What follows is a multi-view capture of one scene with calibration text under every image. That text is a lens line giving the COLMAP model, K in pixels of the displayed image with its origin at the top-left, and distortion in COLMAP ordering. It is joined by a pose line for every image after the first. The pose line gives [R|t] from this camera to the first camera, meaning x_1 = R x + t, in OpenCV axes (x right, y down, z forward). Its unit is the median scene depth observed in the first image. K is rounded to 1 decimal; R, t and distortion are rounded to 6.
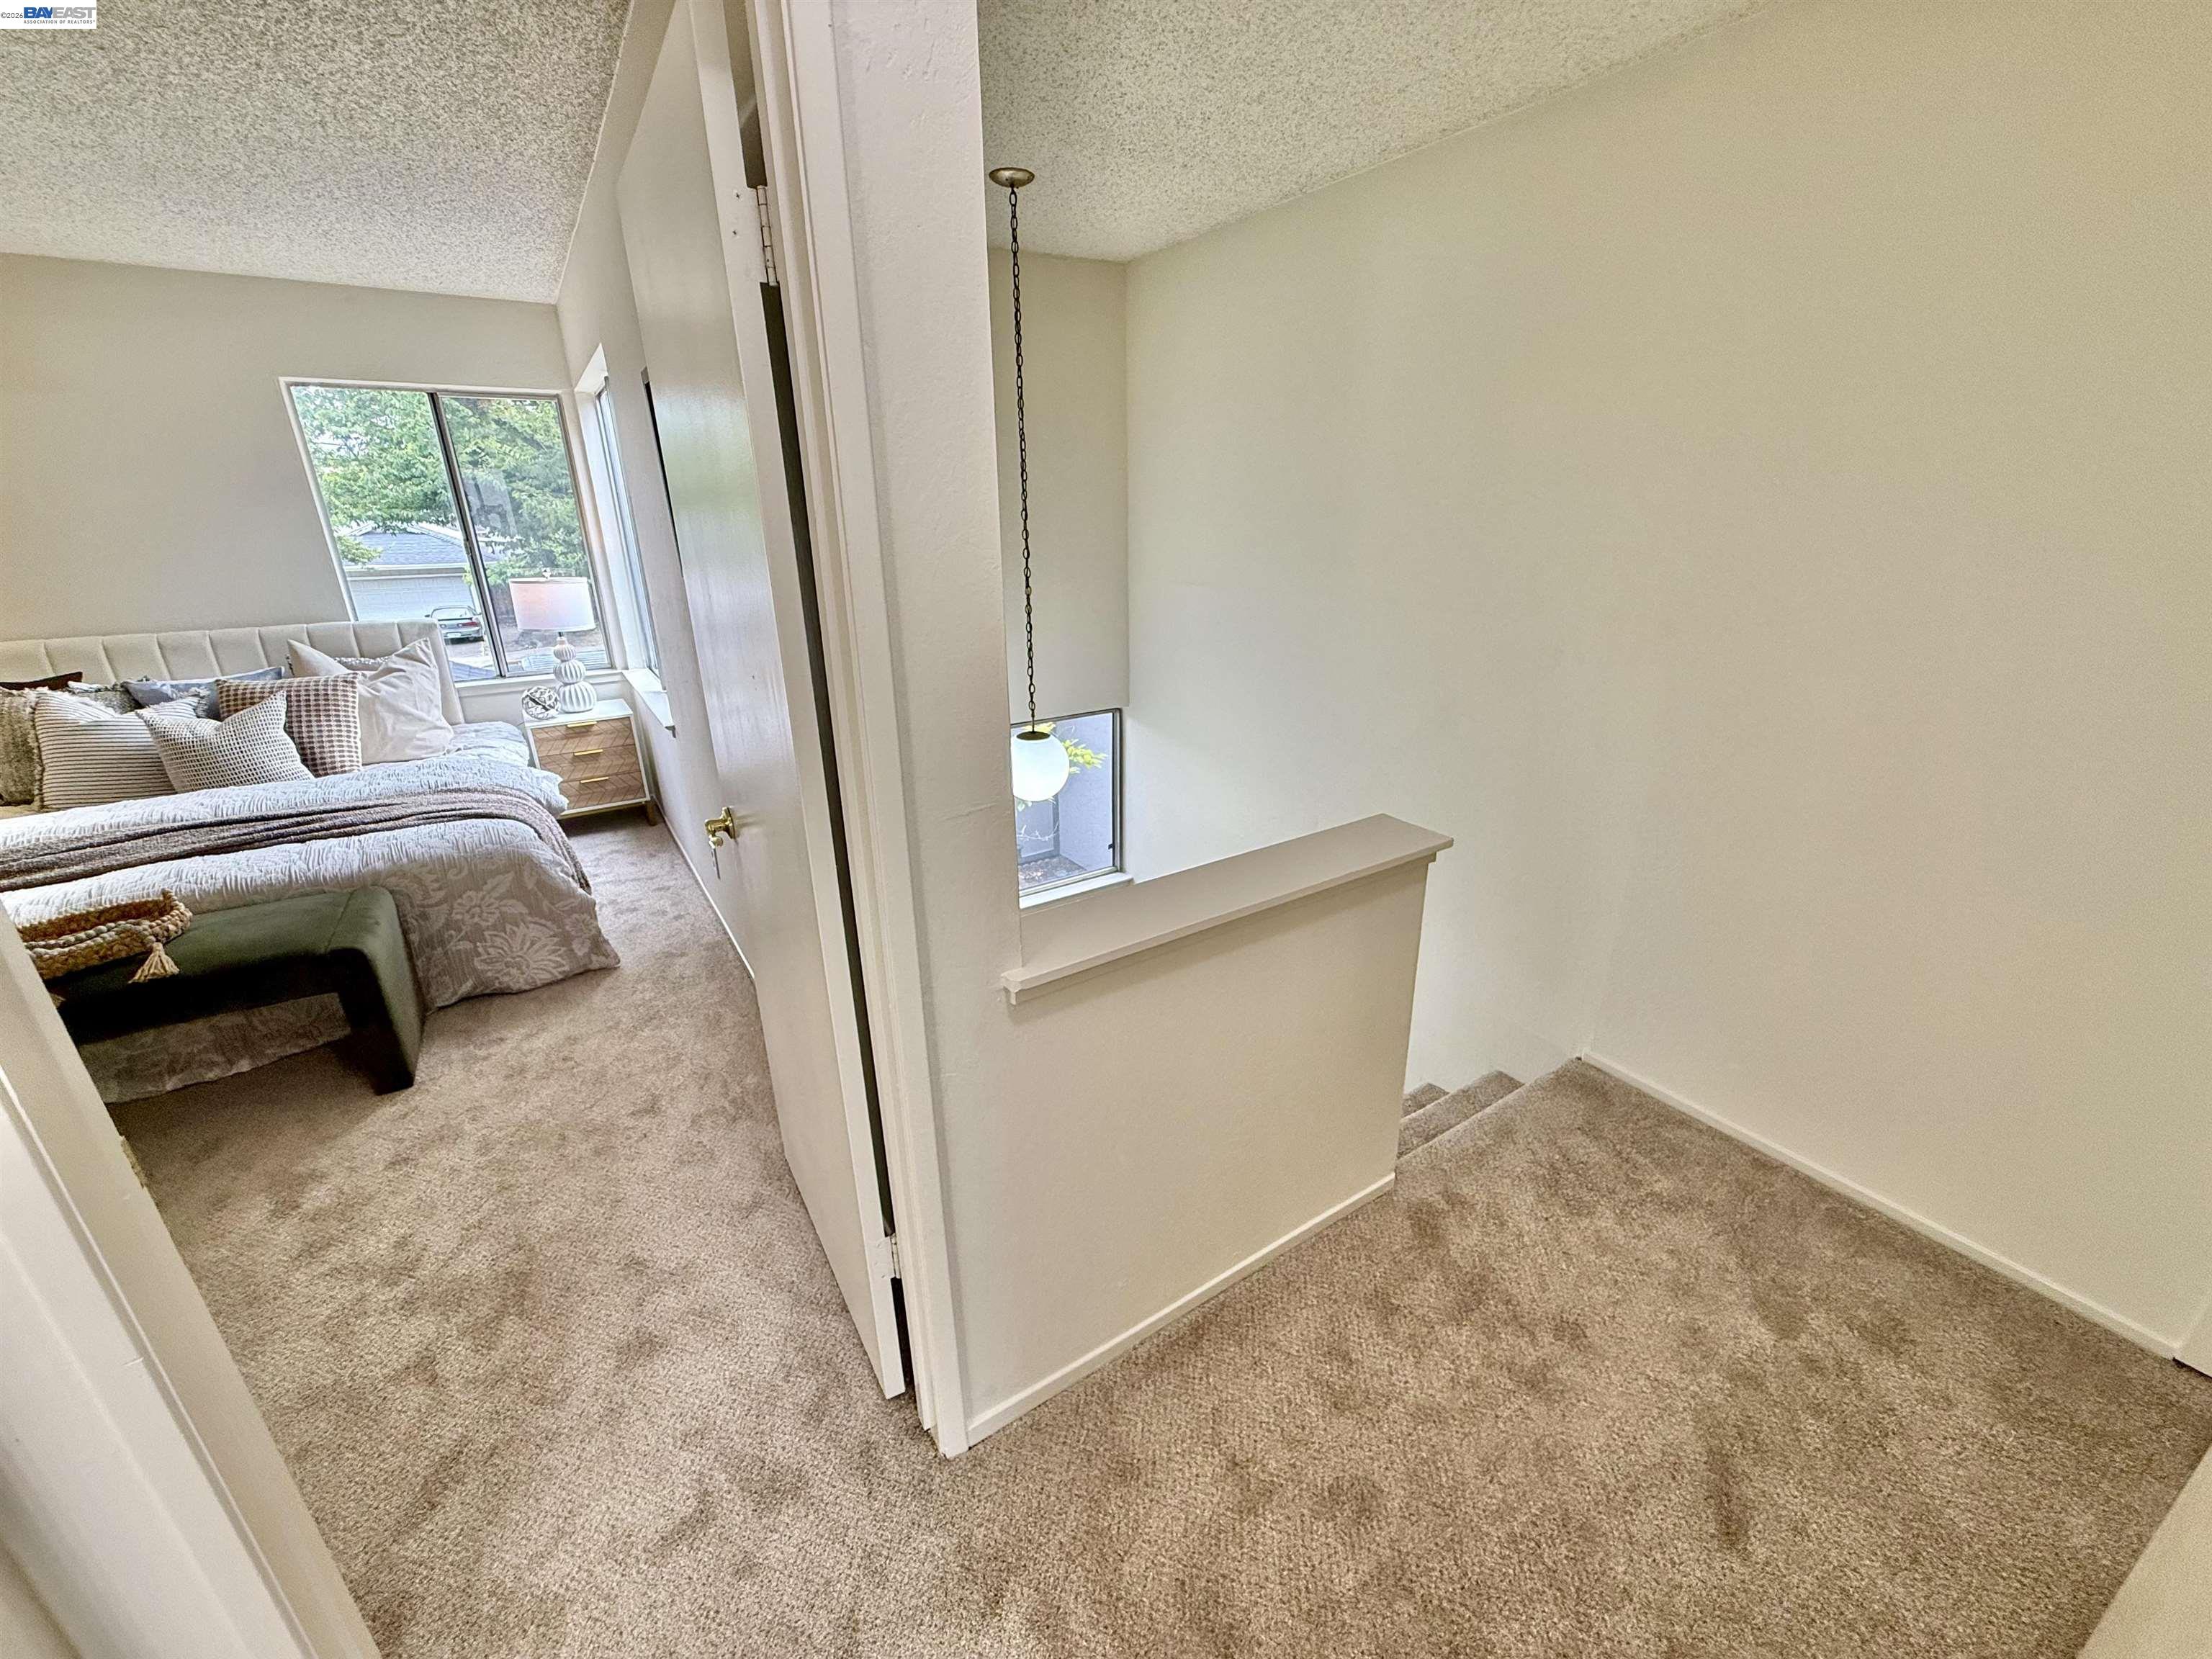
lens RADIAL K [[879.9, 0, 1105.3], [0, 879.9, 829.7], [0, 0, 1]] dist [-0.000991, 0.000625]
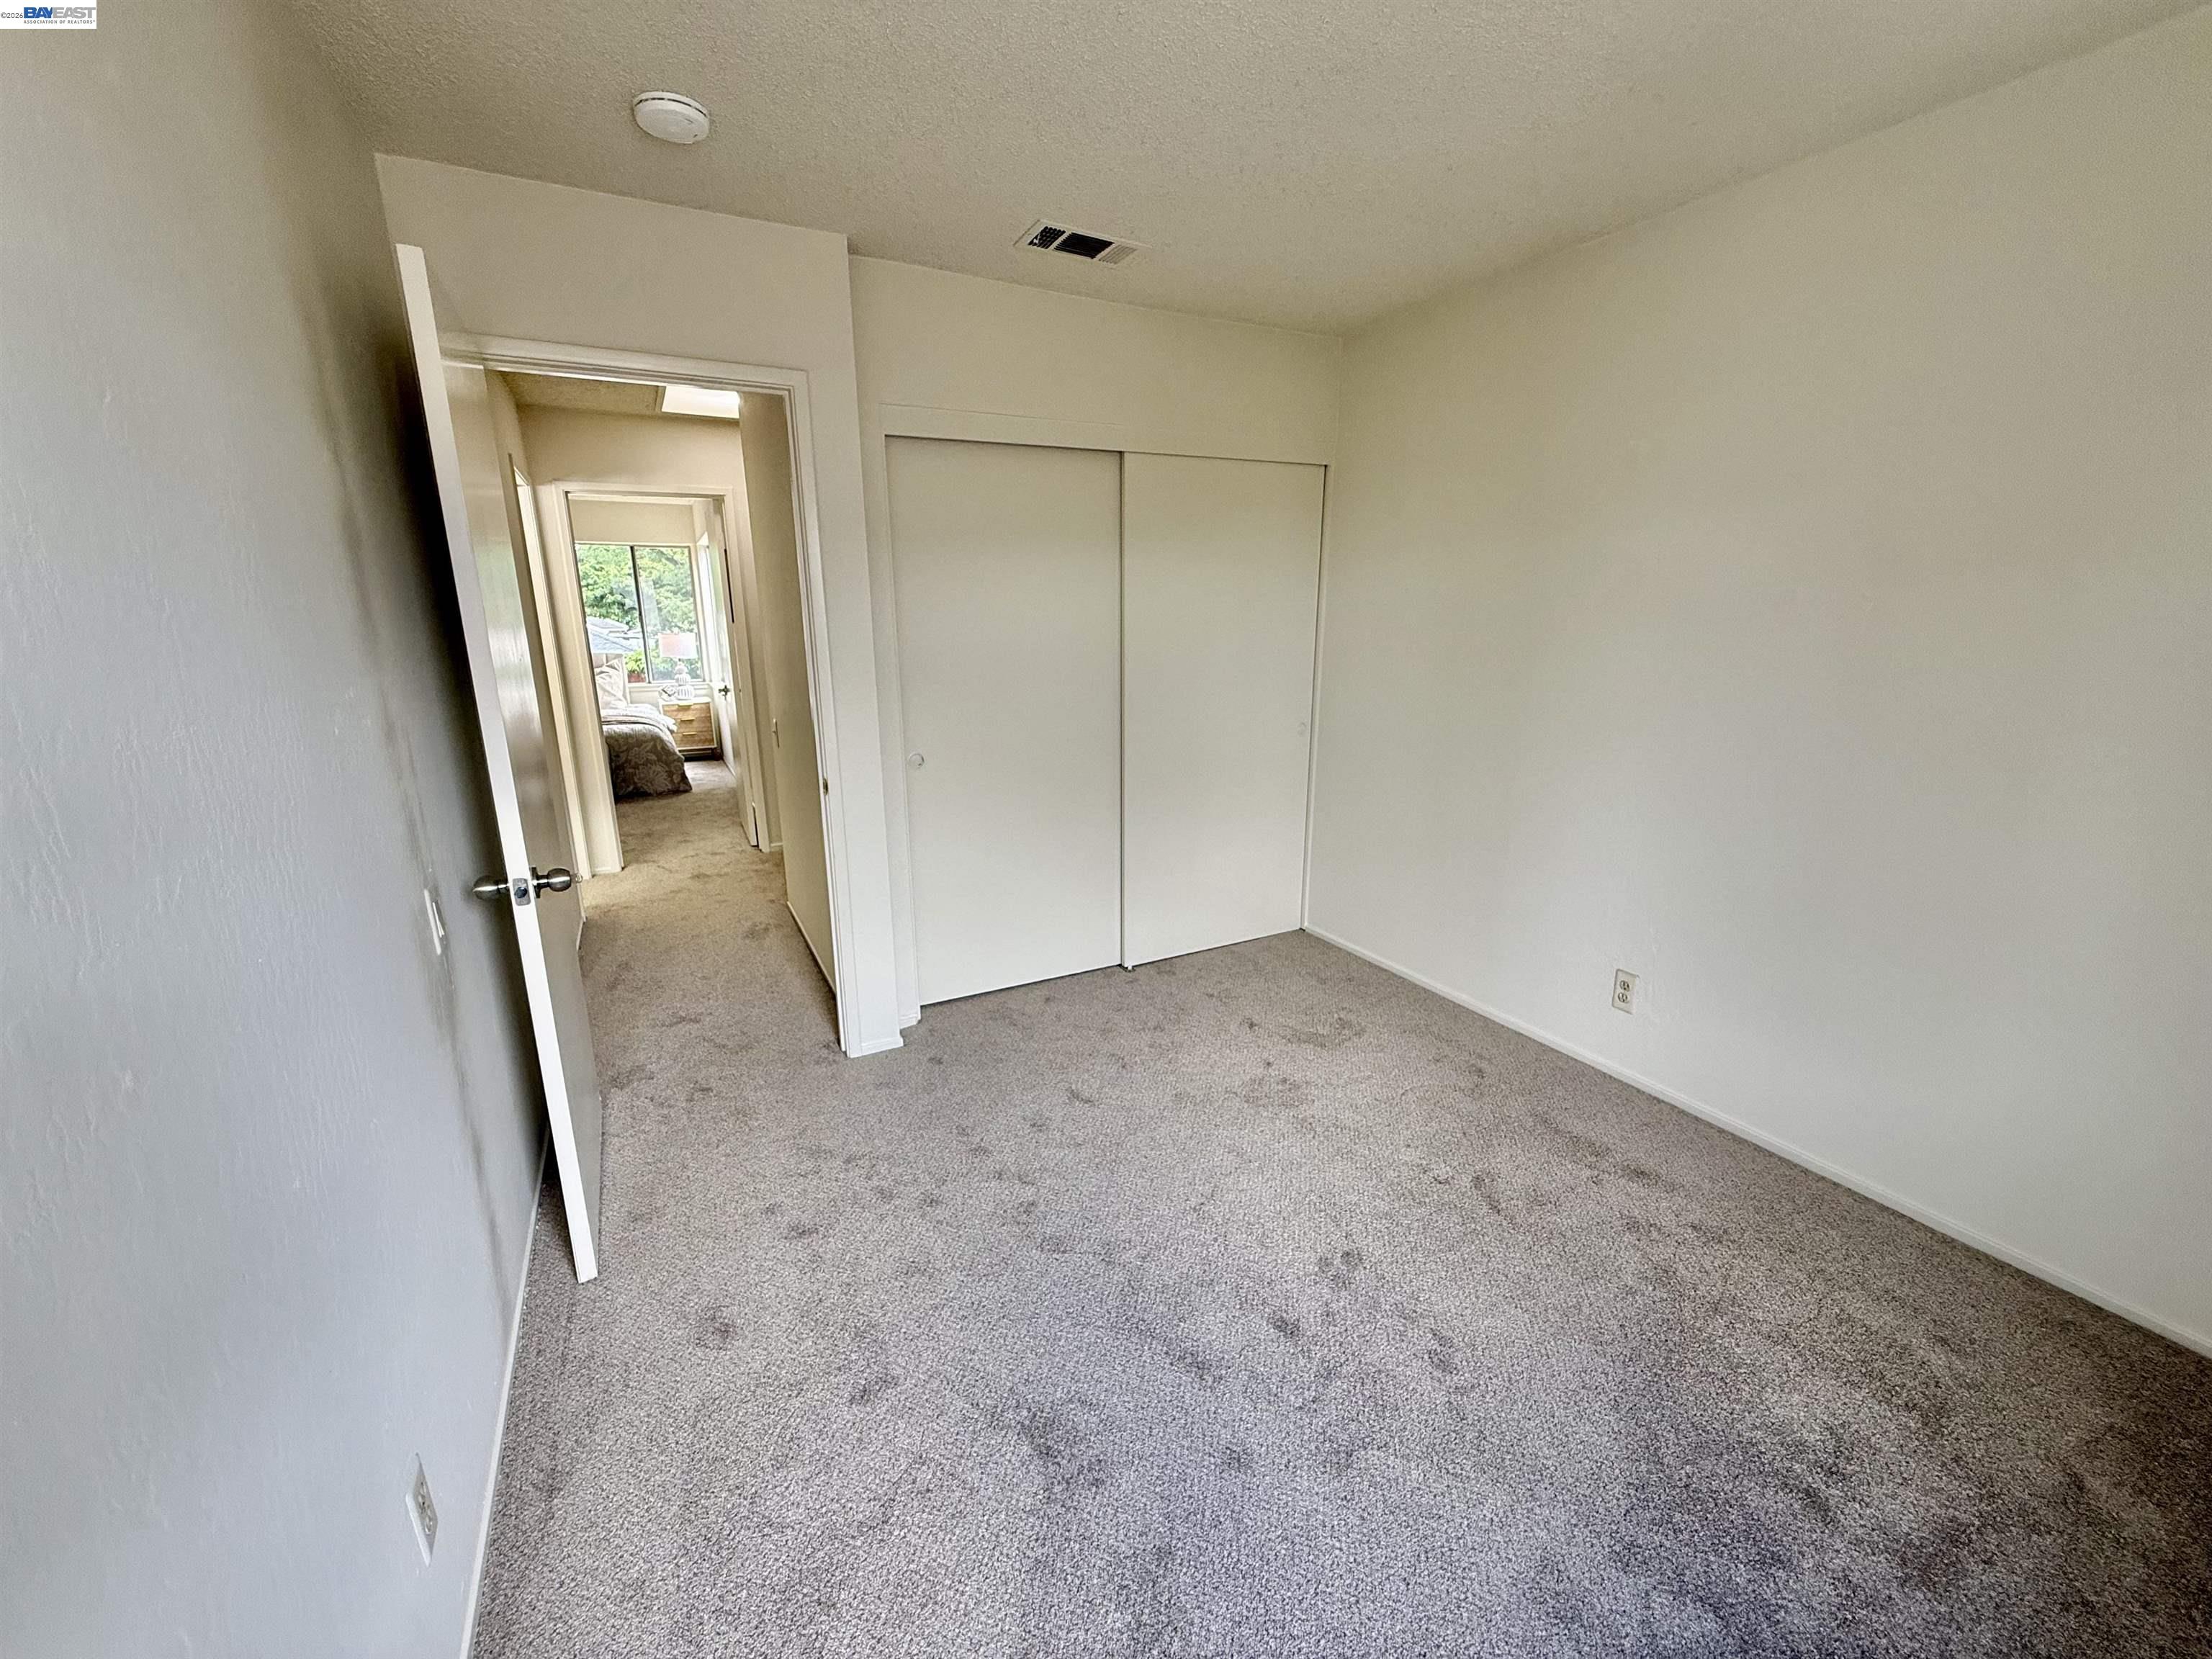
lens RADIAL K [[879.9, 0, 1109.5], [0, 879.9, 828.5], [0, 0, 1]] dist [-0.000991, 0.000625]
pose [[0.995711, 0.023049, -0.089597, 0.552223], [-0.032717, 0.993614, -0.107988, 0.347129], [0.086536, 0.110457, 0.990107, -0.870503]]
